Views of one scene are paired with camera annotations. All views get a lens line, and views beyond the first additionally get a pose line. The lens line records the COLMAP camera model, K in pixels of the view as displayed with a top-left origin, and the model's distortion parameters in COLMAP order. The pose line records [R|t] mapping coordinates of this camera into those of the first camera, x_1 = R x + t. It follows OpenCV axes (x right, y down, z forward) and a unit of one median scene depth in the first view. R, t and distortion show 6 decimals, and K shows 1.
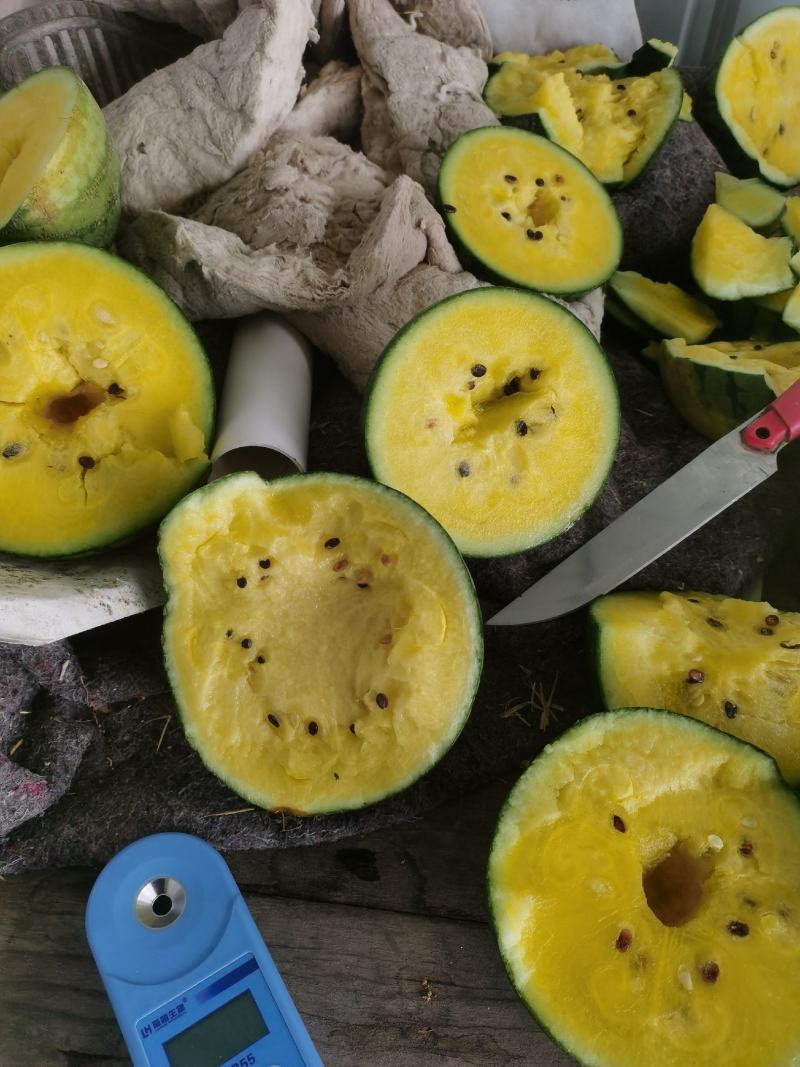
lens RADIAL K [[809.9, 0, 399.1], [0, 809.9, 561.2], [0, 0, 1]] dist [0.018377, -0.044035]
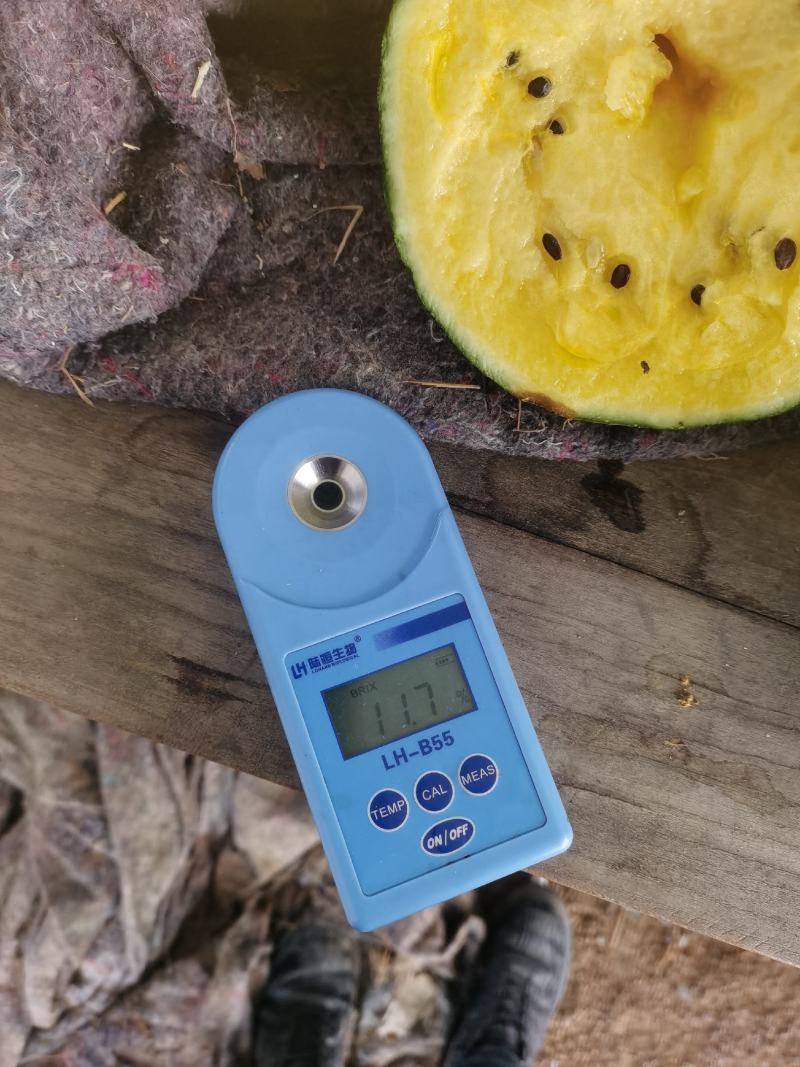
lens RADIAL K [[809.9, 0, 399.1], [0, 809.9, 561.2], [0, 0, 1]] dist [0.018377, -0.044035]
pose [[0.974914, 0.222509, -0.005620, -0.209605], [-0.194906, 0.865621, 0.461207, 0.146870], [0.107487, -0.448542, 0.887275, 0.376925]]
